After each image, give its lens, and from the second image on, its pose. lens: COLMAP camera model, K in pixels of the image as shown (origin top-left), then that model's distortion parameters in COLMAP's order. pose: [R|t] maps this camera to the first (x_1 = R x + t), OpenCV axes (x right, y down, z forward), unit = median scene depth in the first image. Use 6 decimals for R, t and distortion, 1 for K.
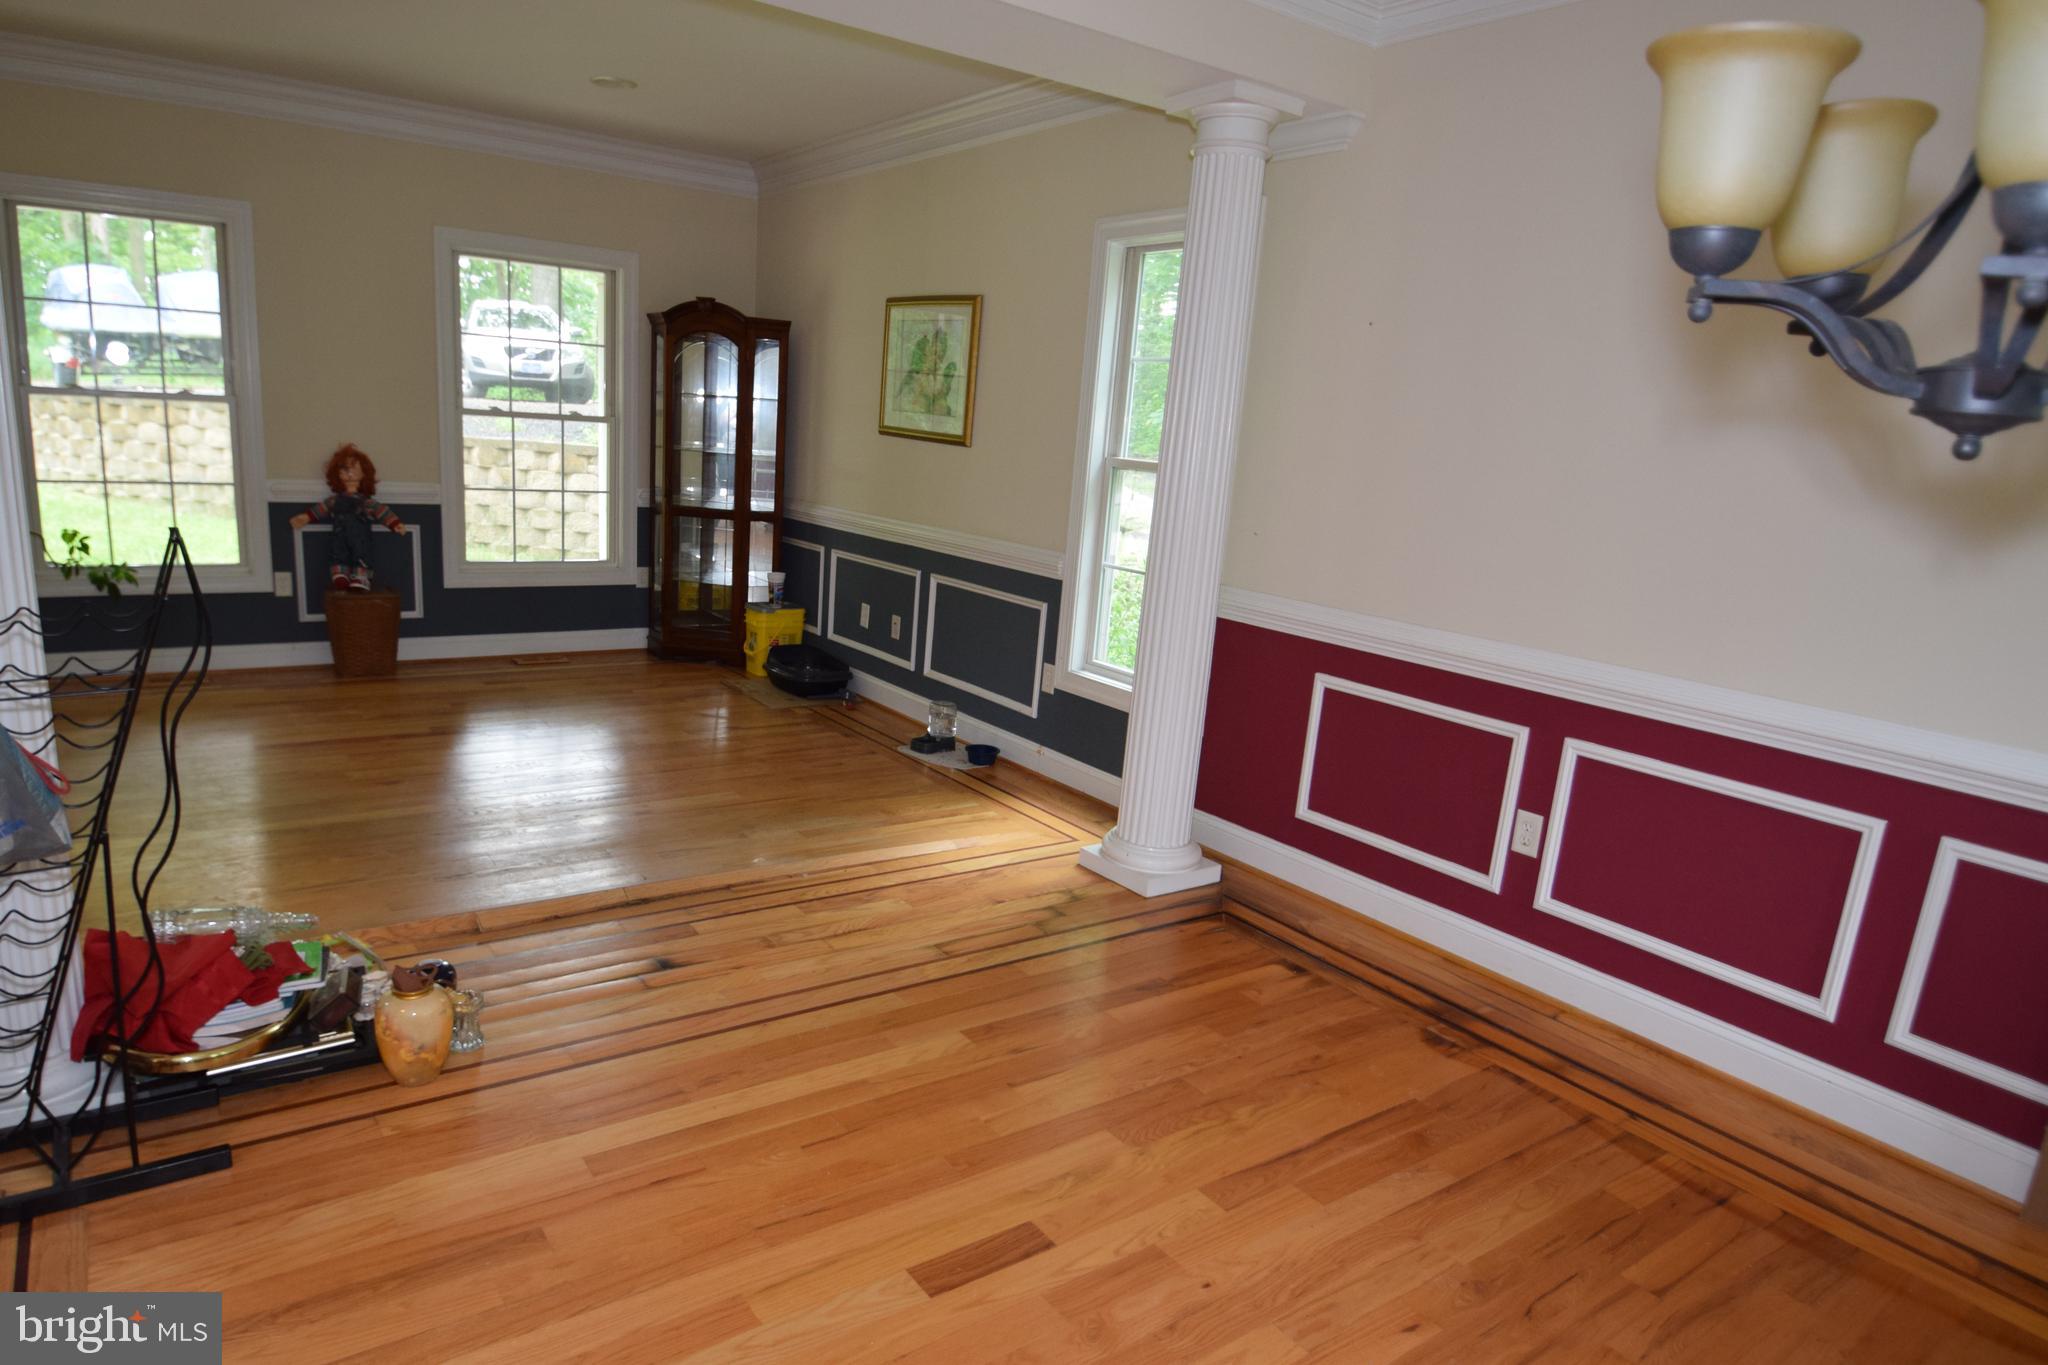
lens RADIAL K [[1236.5, 0, 973.5], [0, 1236.5, 720.7], [0, 0, 1]] dist [-0.023200, -0.003590]
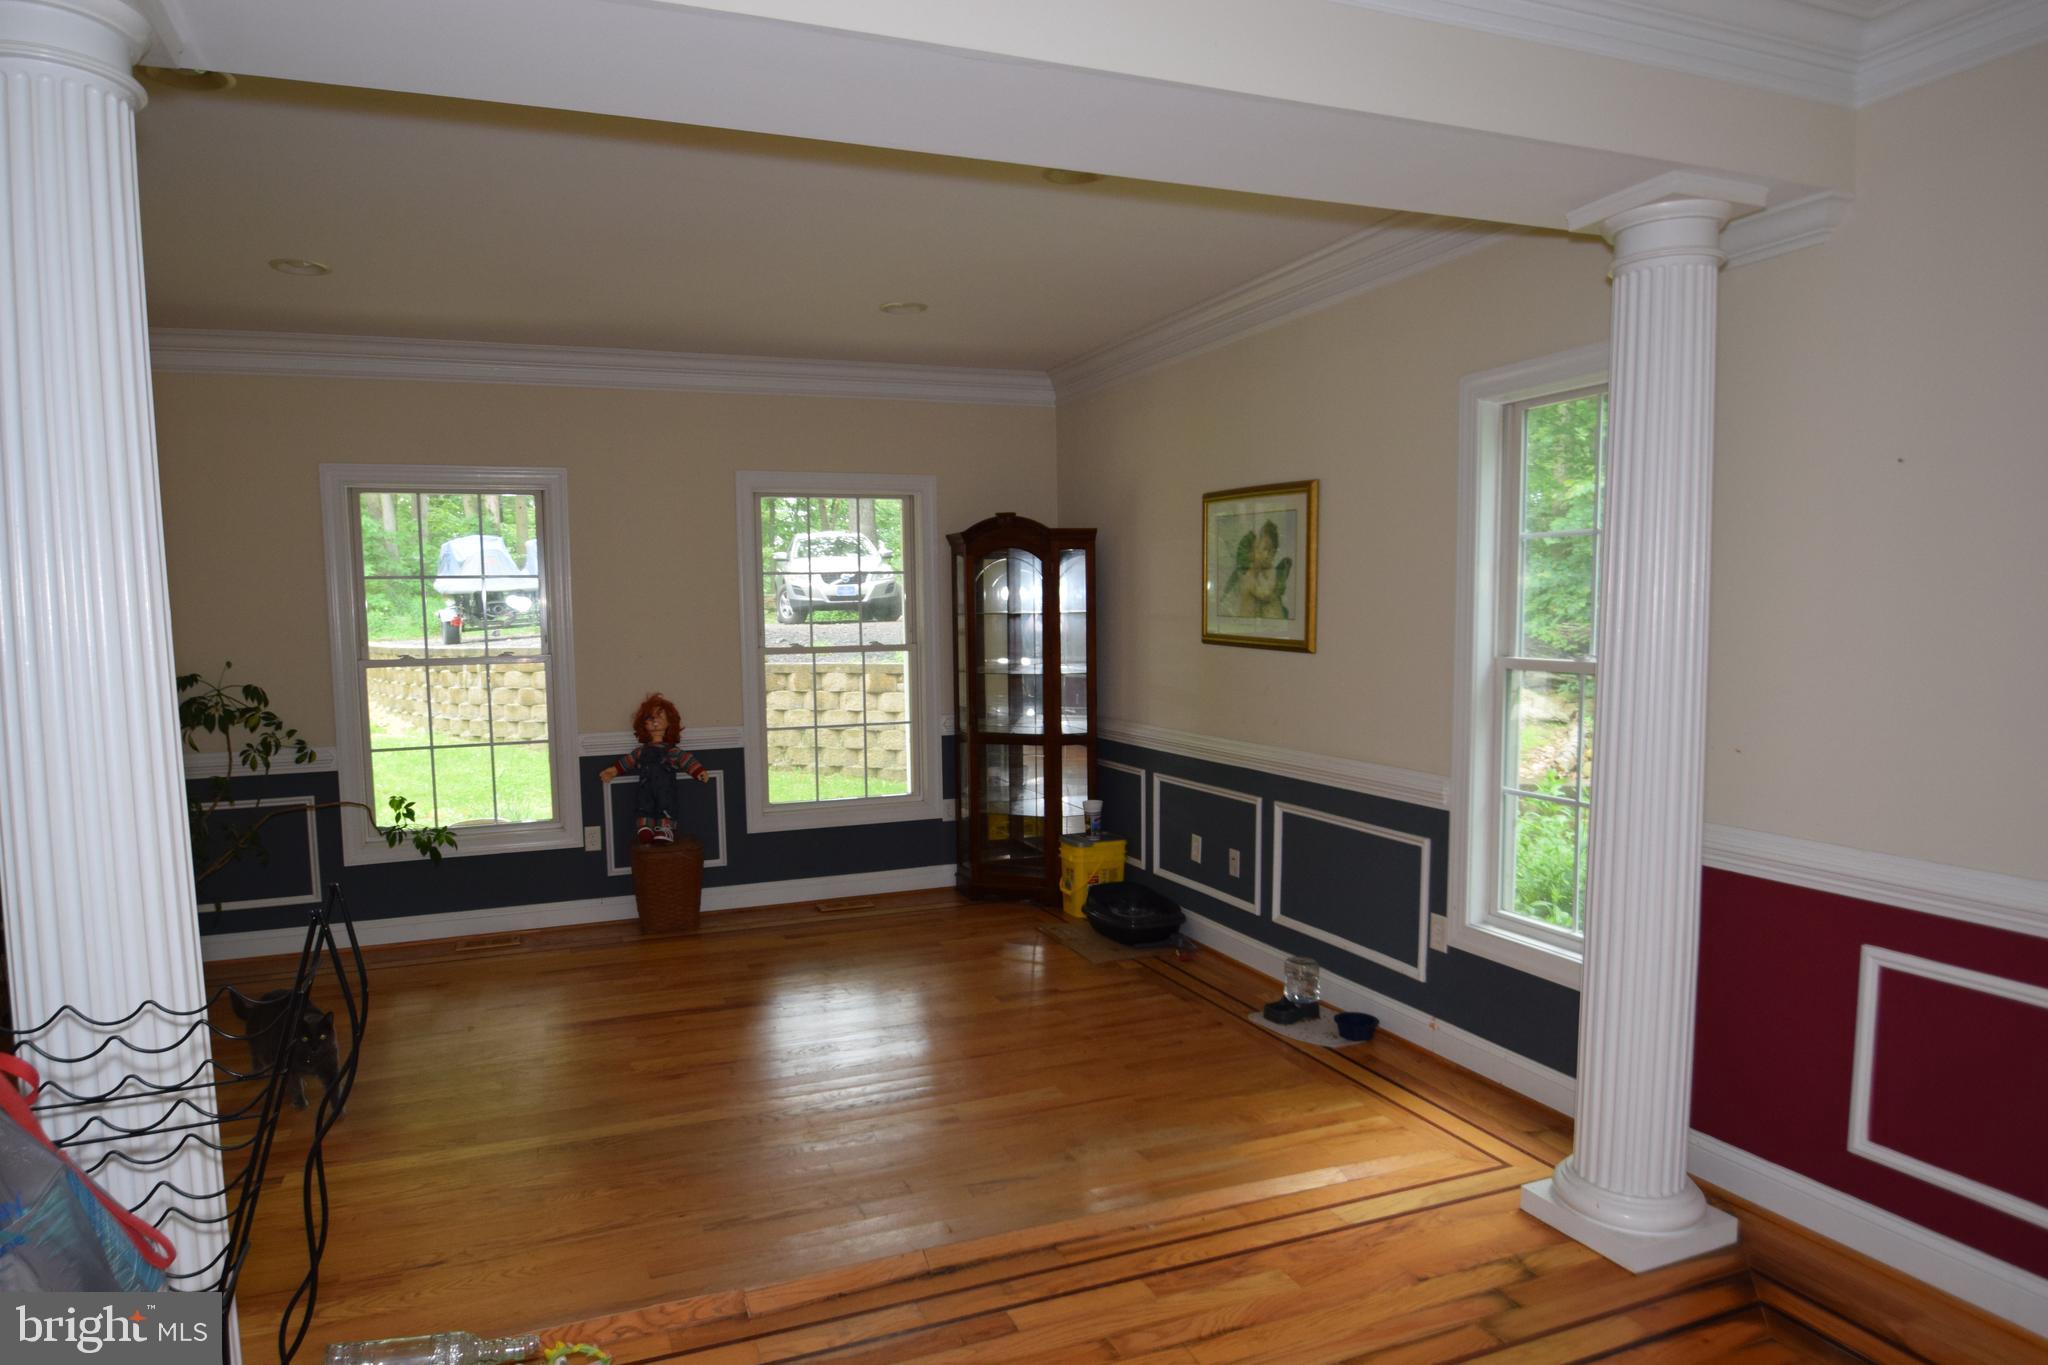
lens RADIAL K [[1236.5, 0, 973.5], [0, 1236.5, 720.7], [0, 0, 1]] dist [-0.023200, -0.003590]
pose [[0.967973, -0.063533, -0.242884, -0.025215], [0.026346, 0.987814, -0.153393, -0.049536], [0.249670, 0.142081, 0.957851, 0.130069]]
